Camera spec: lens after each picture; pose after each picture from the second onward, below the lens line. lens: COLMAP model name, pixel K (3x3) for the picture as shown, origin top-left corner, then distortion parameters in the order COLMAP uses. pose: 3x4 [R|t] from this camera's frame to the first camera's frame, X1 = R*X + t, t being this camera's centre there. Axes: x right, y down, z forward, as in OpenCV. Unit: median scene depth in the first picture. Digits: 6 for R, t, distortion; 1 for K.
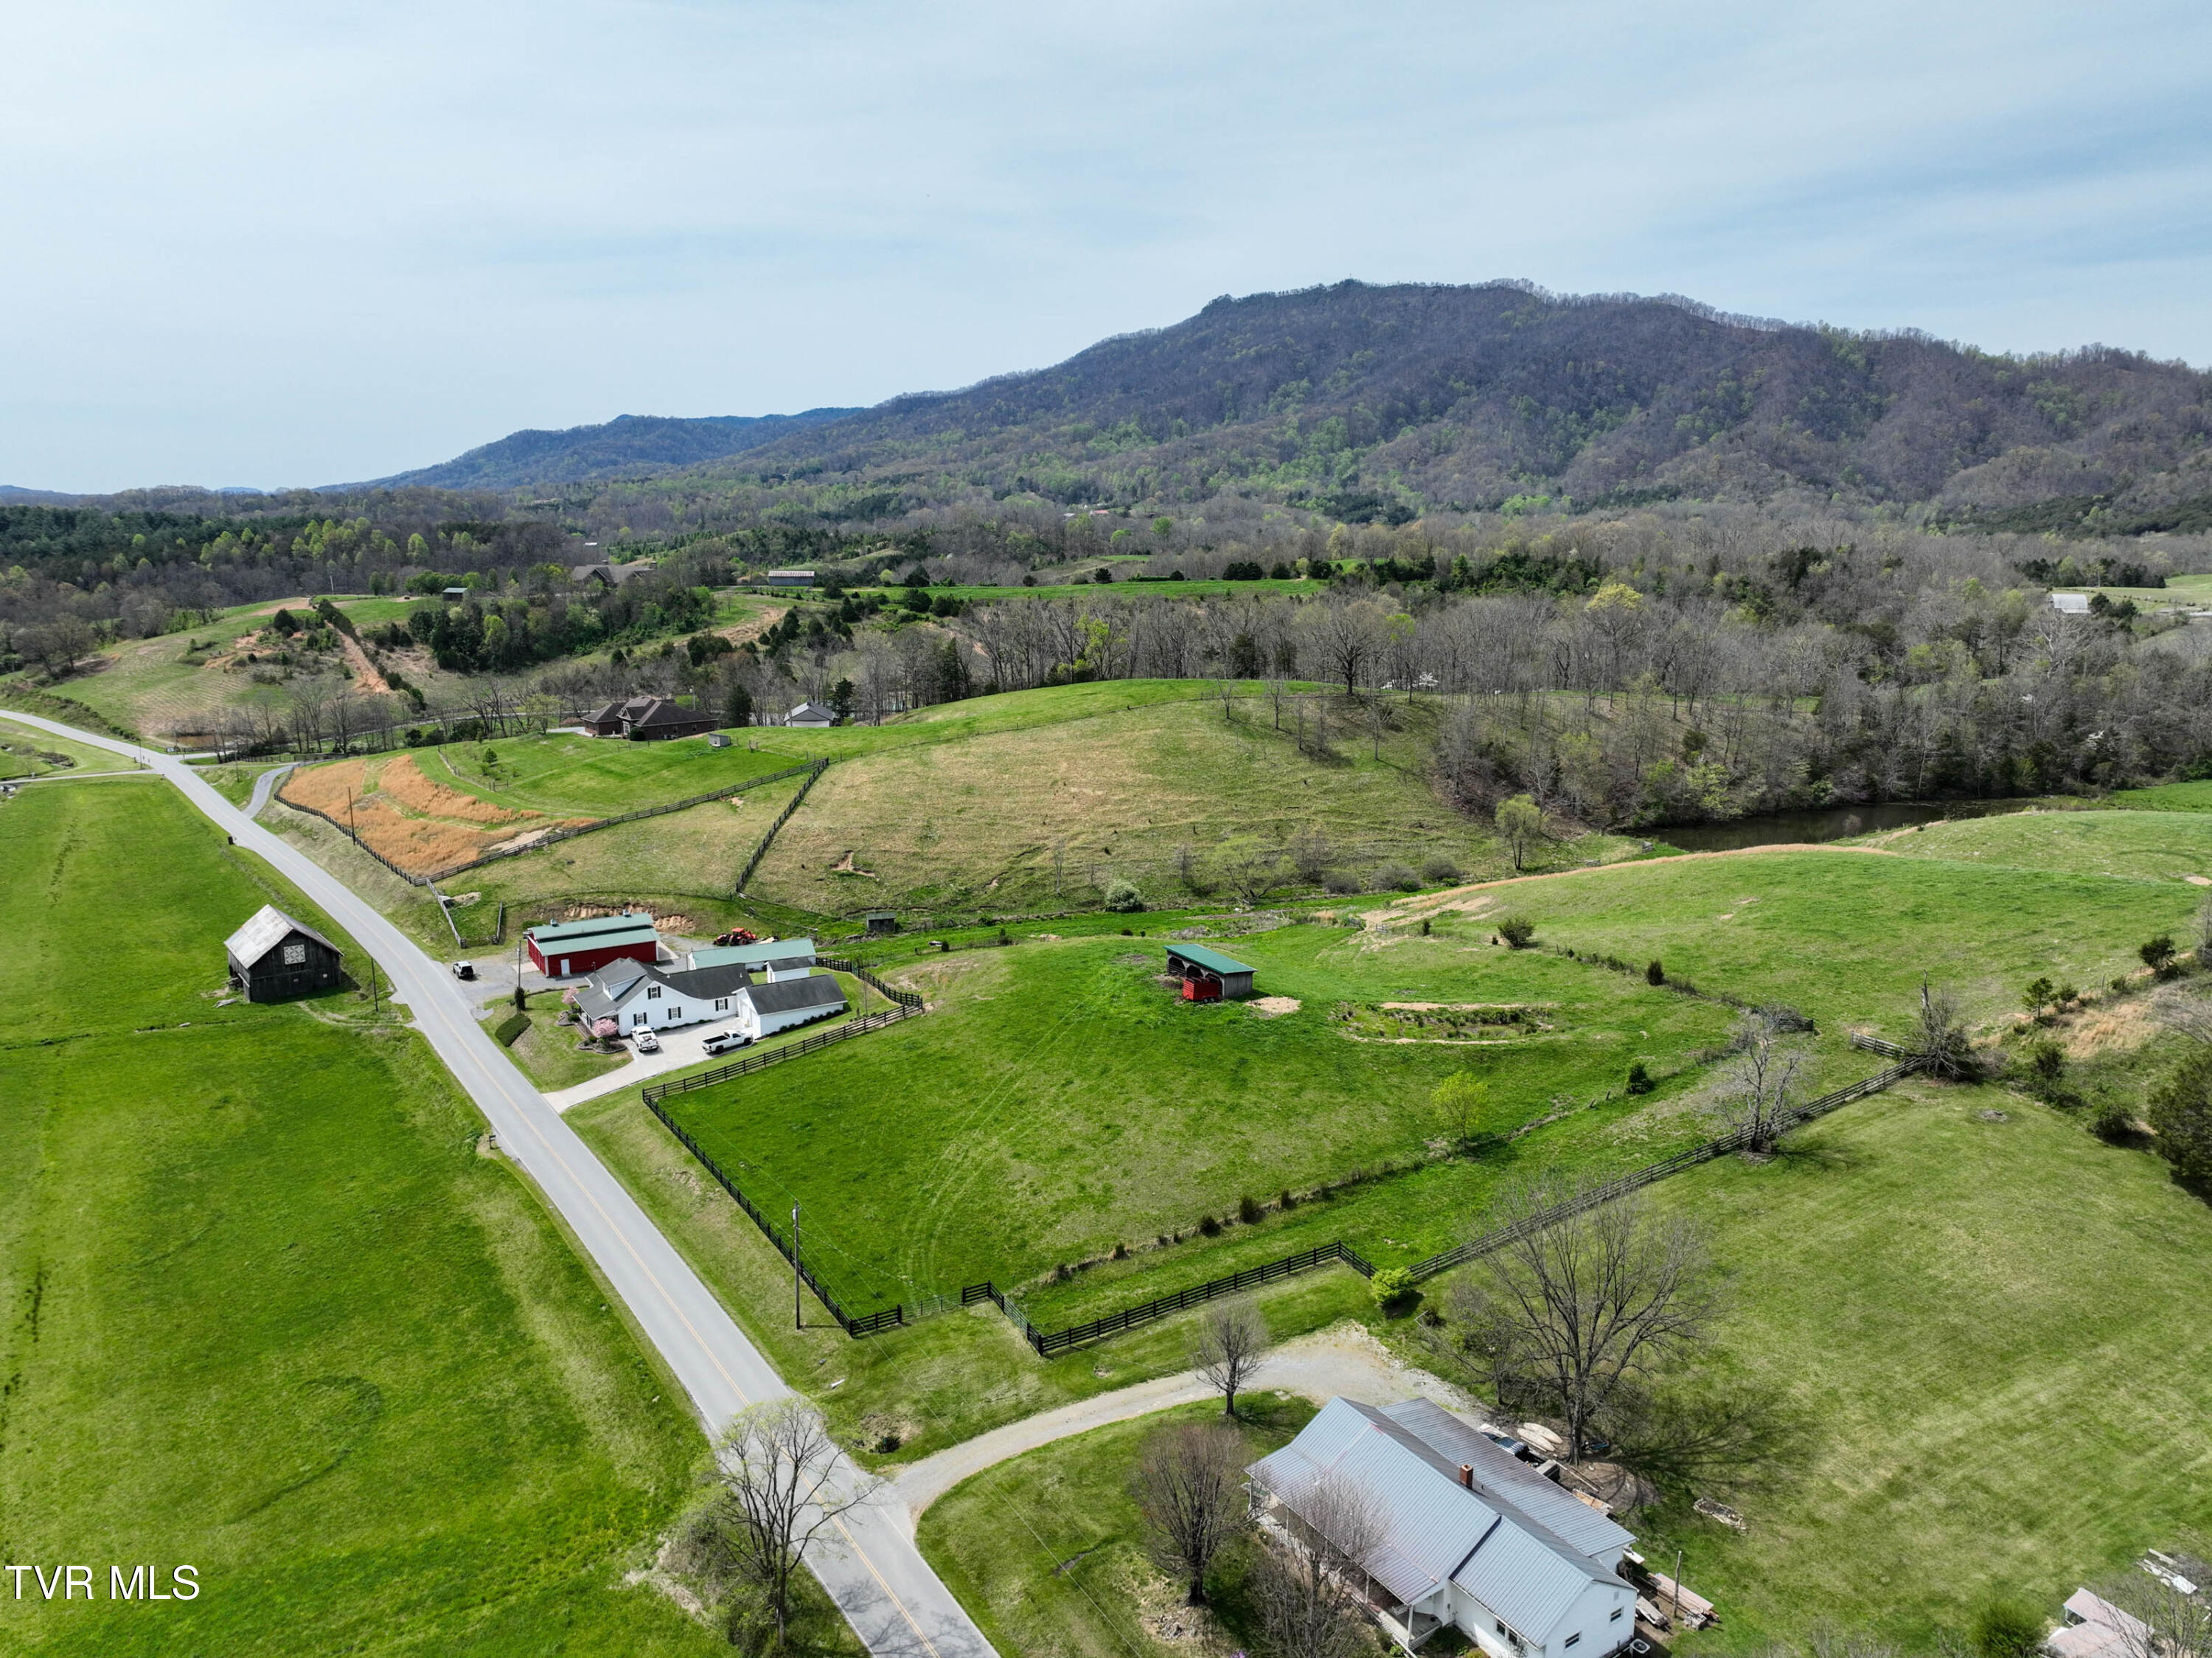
lens RADIAL K [[1553.6, 0, 1112.6], [0, 1553.6, 820.9], [0, 0, 1]] dist [-0.003360, 0.019740]
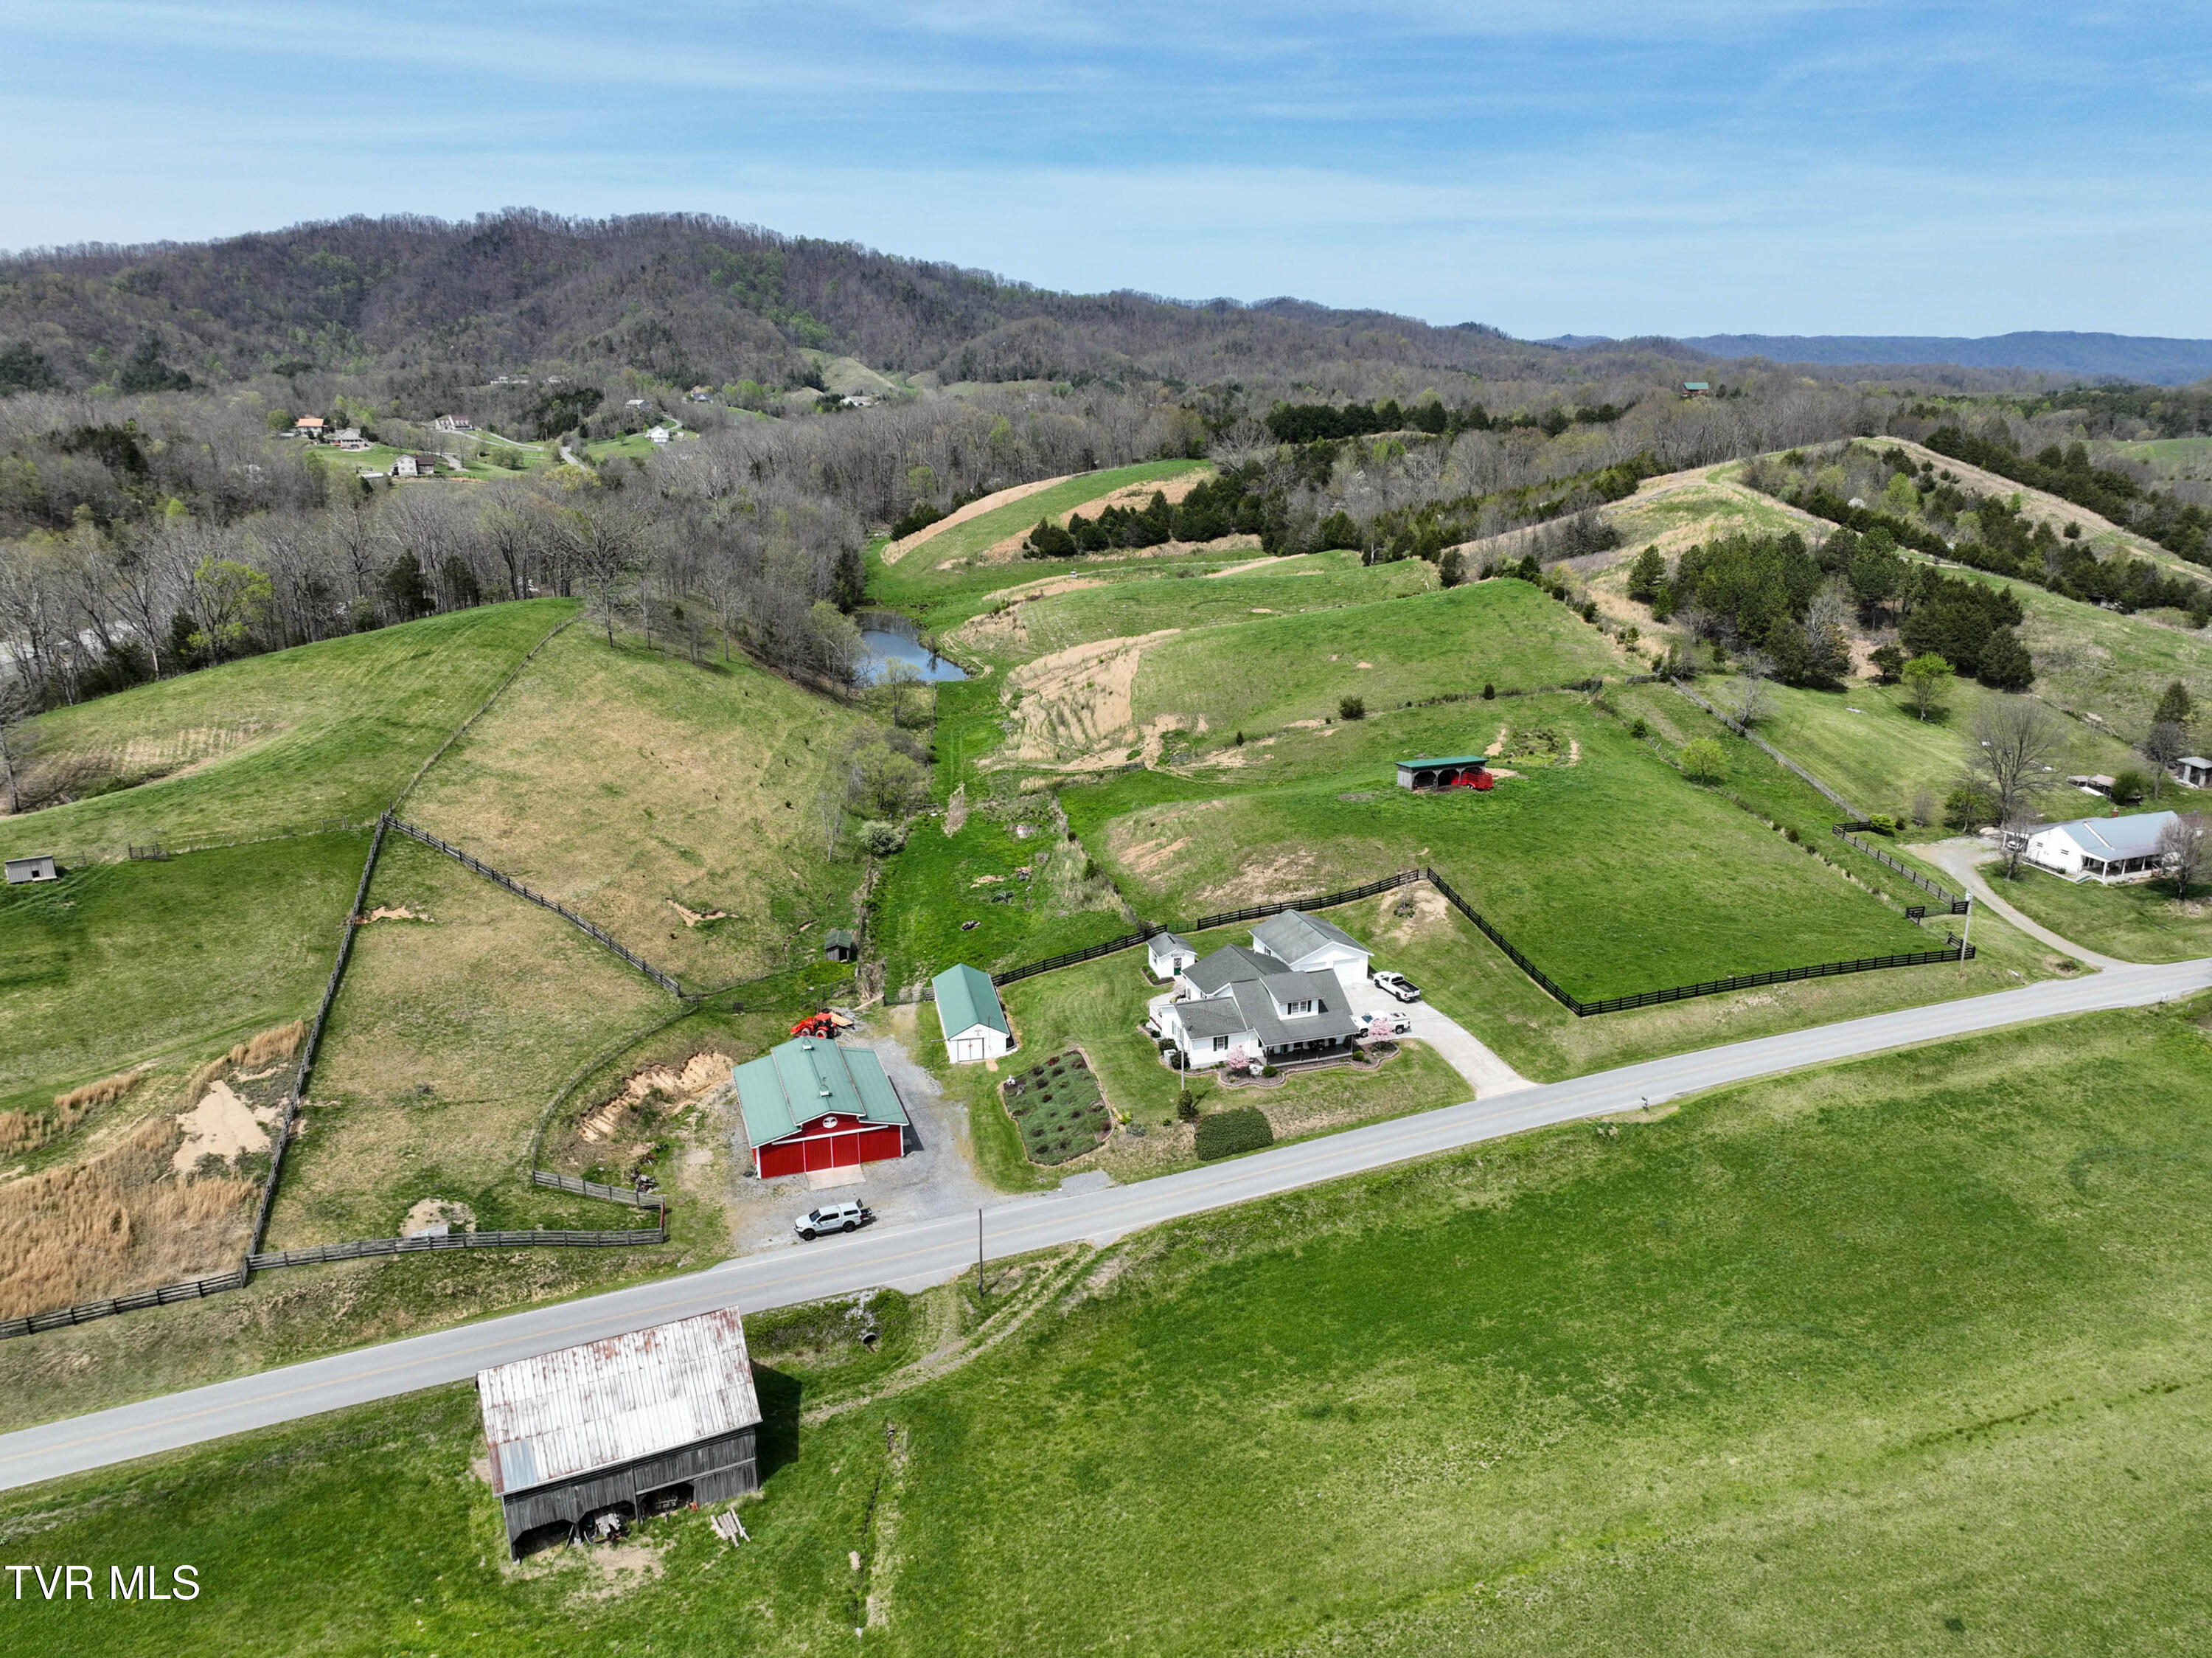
lens RADIAL K [[1553.6, 0, 1113.3], [0, 1553.6, 823.9], [0, 0, 1]] dist [-0.003360, 0.019740]
pose [[0.211376, -0.276164, 0.937579, -0.368774], [0.198460, 0.951397, 0.235492, -0.065123], [-0.957044, 0.136295, 0.255910, 0.303139]]
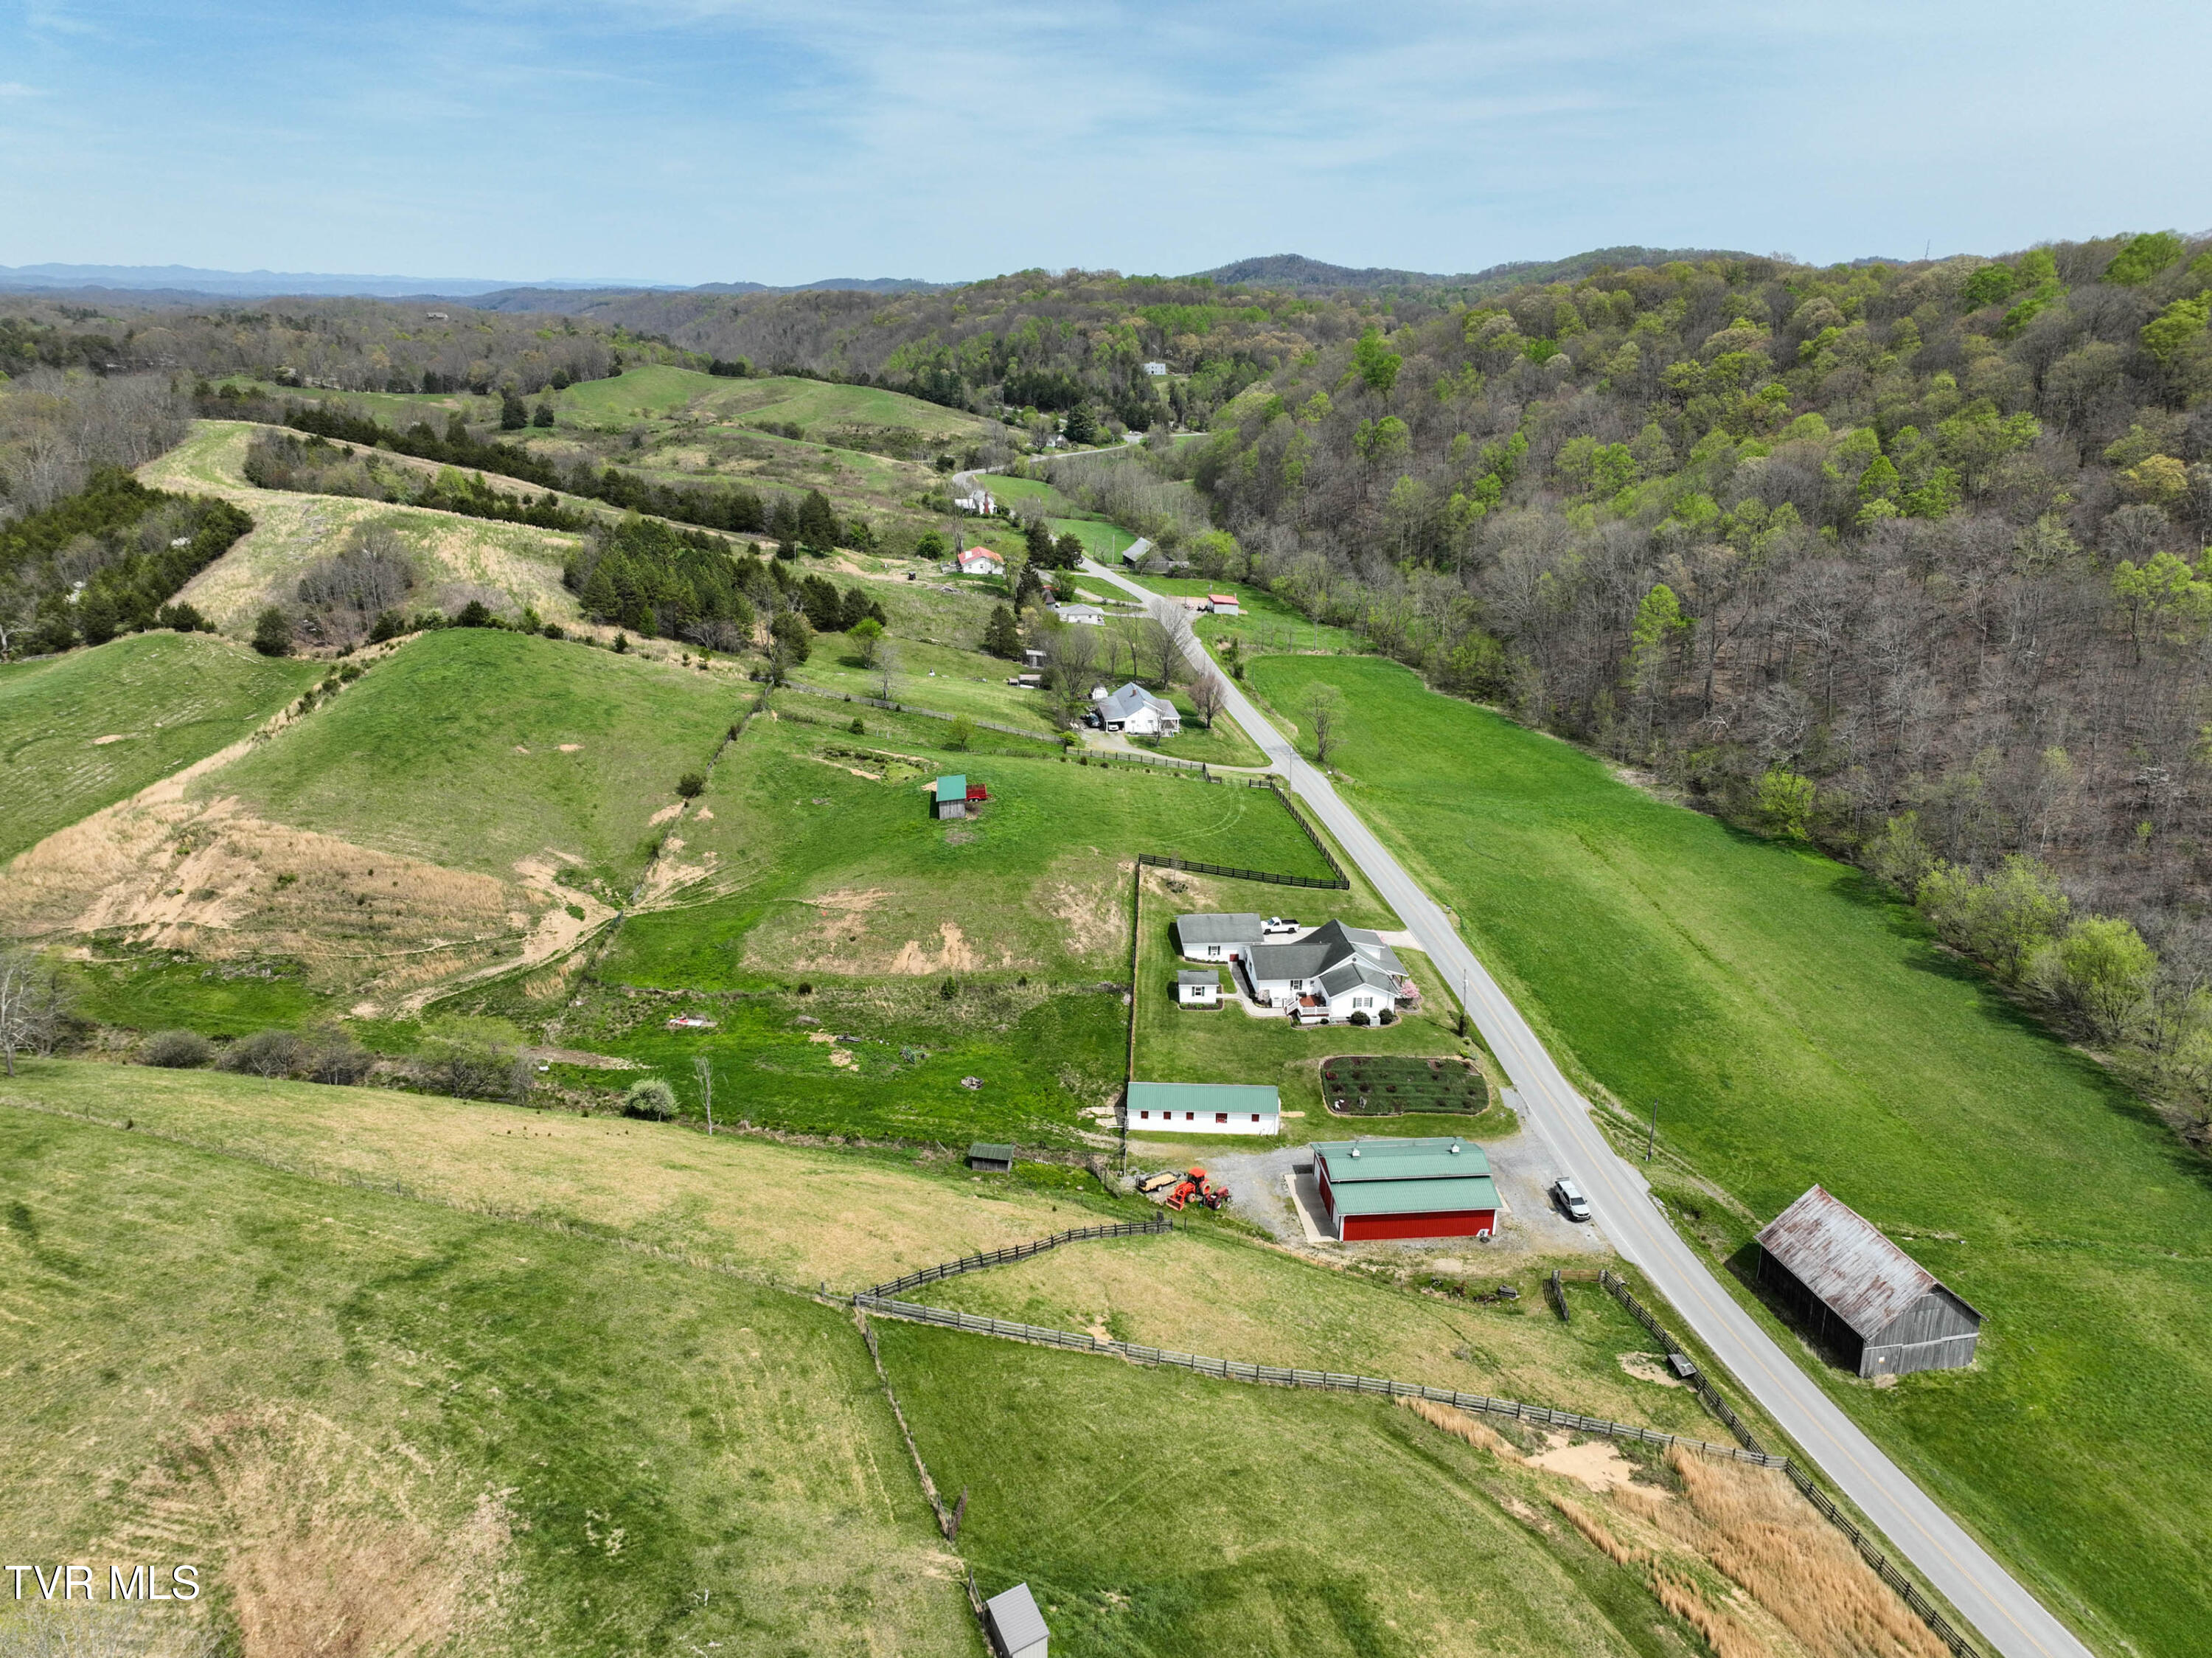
lens RADIAL K [[1553.6, 0, 1111.8], [0, 1553.6, 832.9], [0, 0, 1]] dist [-0.003360, 0.019740]
pose [[-0.898564, -0.157370, 0.409655, -0.203912], [0.074634, 0.865090, 0.496034, -0.175781], [-0.432449, 0.476292, -0.765594, 0.646229]]
